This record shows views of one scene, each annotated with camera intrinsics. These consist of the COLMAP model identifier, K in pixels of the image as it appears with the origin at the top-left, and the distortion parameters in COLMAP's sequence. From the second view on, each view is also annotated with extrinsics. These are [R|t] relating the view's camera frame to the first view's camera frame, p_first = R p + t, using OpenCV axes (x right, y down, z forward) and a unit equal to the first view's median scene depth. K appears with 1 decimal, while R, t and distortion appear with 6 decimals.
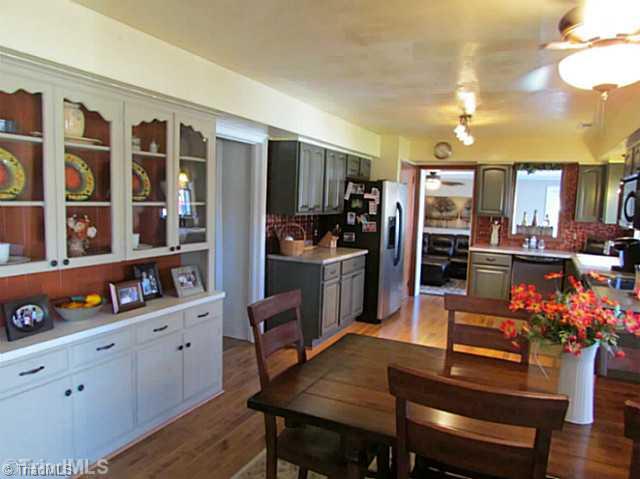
lens RADIAL K [[460.1, 0, 320.6], [0, 460.1, 241.4], [0, 0, 1]] dist [-0.021703, 0.002996]
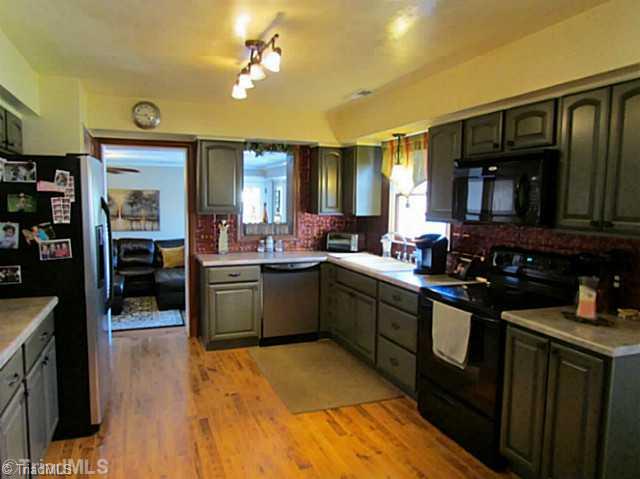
lens RADIAL K [[460.1, 0, 320.6], [0, 460.1, 241.4], [0, 0, 1]] dist [-0.021703, 0.002996]
pose [[0.682287, -0.094969, 0.724890, -0.049211], [0.084184, 0.995137, 0.051138, -0.037797], [-0.726222, 0.026133, 0.686964, 0.421321]]
